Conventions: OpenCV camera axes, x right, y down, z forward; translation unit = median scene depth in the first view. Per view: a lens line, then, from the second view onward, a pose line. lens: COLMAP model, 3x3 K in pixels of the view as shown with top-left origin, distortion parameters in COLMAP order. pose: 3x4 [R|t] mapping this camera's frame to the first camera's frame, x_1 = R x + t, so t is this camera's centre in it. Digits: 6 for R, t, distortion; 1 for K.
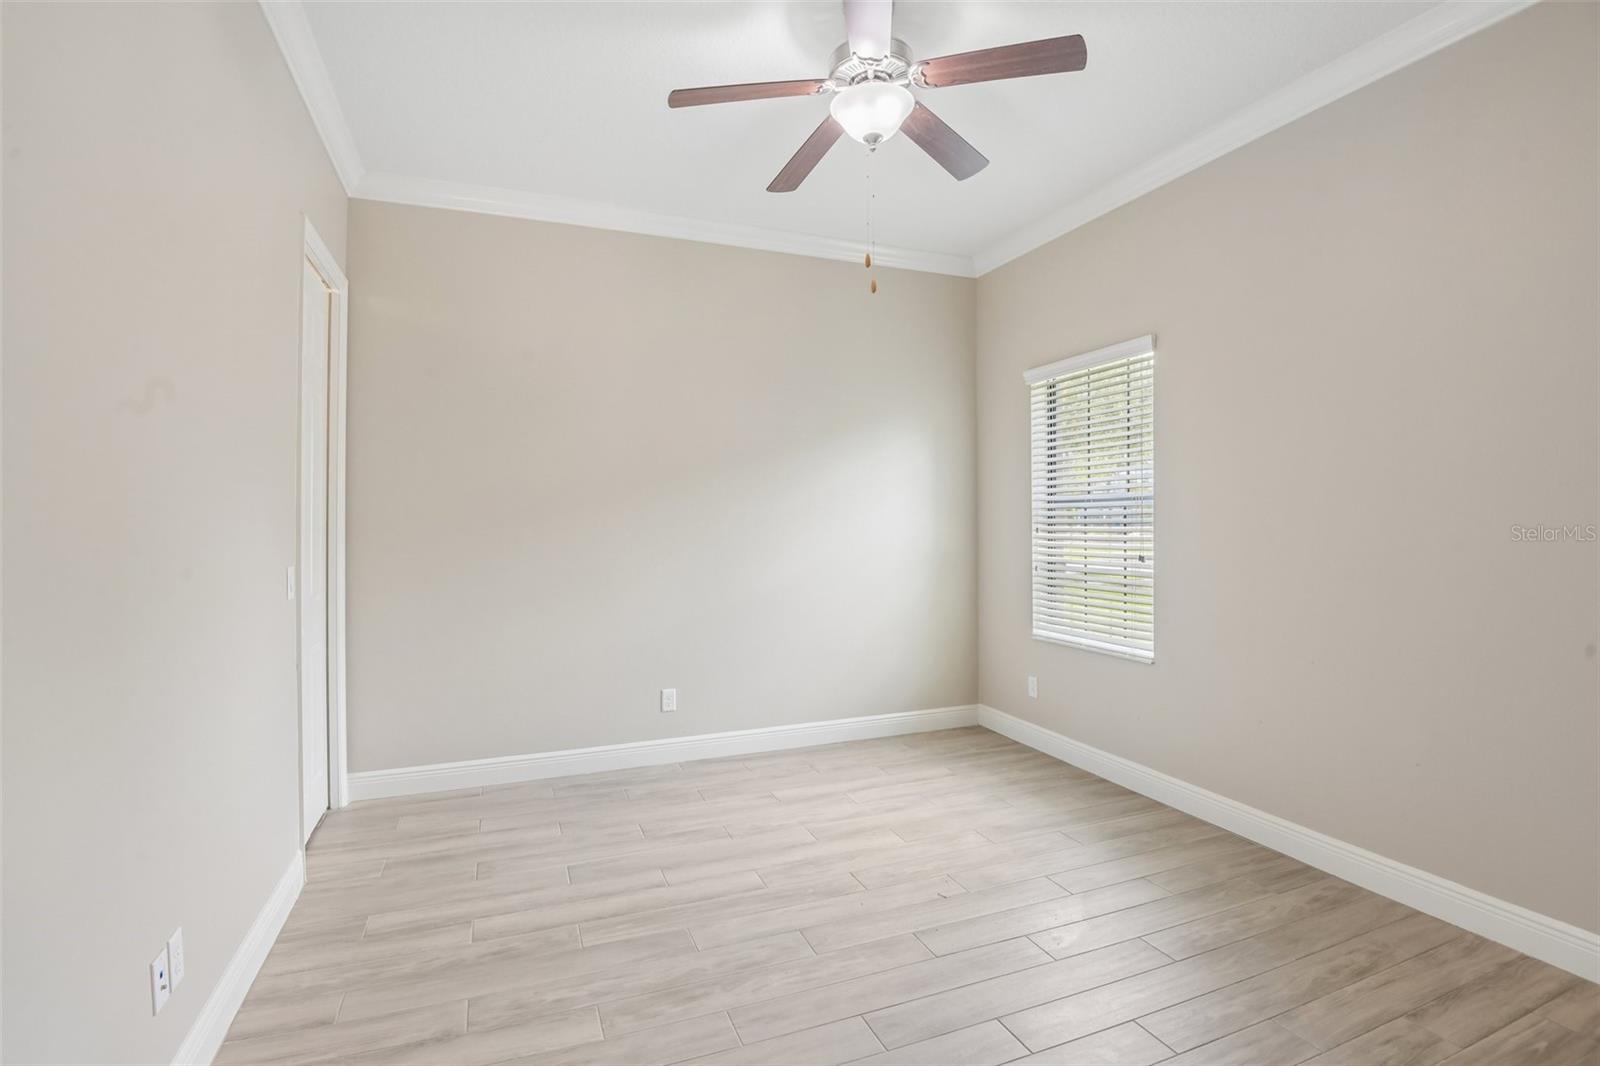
lens RADIAL K [[760.5, 0, 797.5], [0, 760.5, 502.7], [0, 0, 1]] dist [-0.004889, -0.021149]
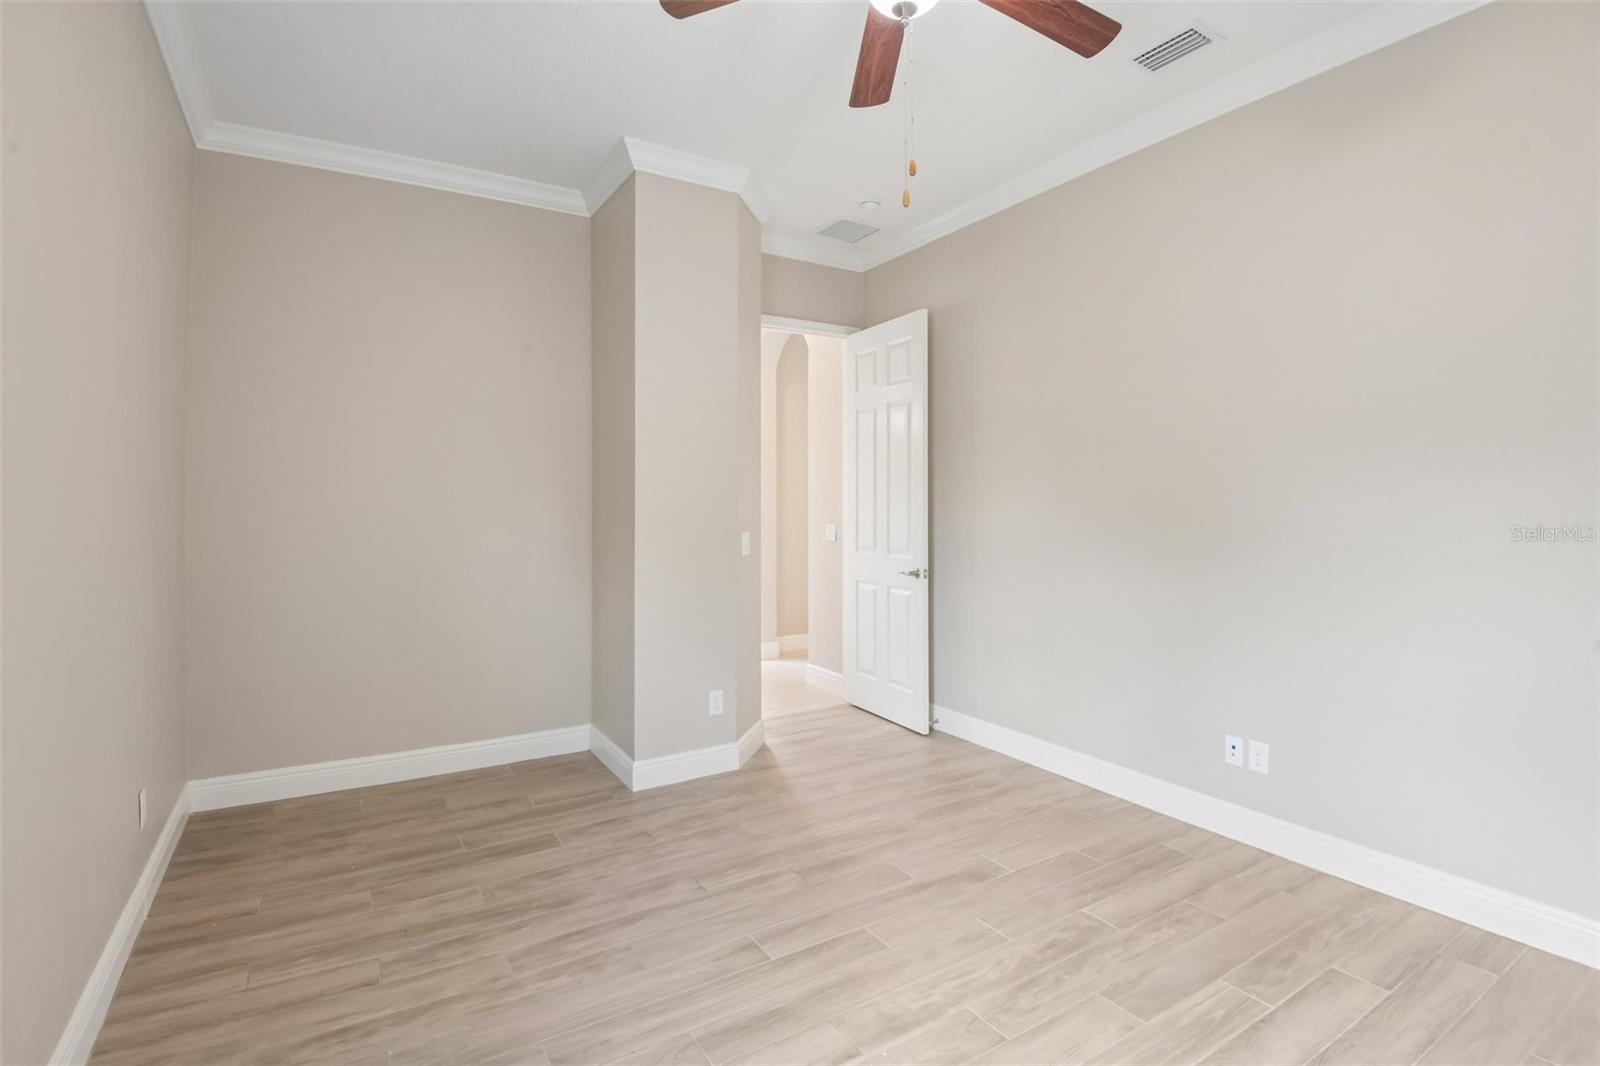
lens RADIAL K [[760.5, 0, 797.5], [0, 760.5, 502.7], [0, 0, 1]] dist [-0.004889, -0.021149]
pose [[-0.983921, 0.005281, -0.178525, 0.382218], [0.008433, 0.999822, -0.016902, 0.039679], [0.178404, -0.018136, -0.983790, 1.909430]]
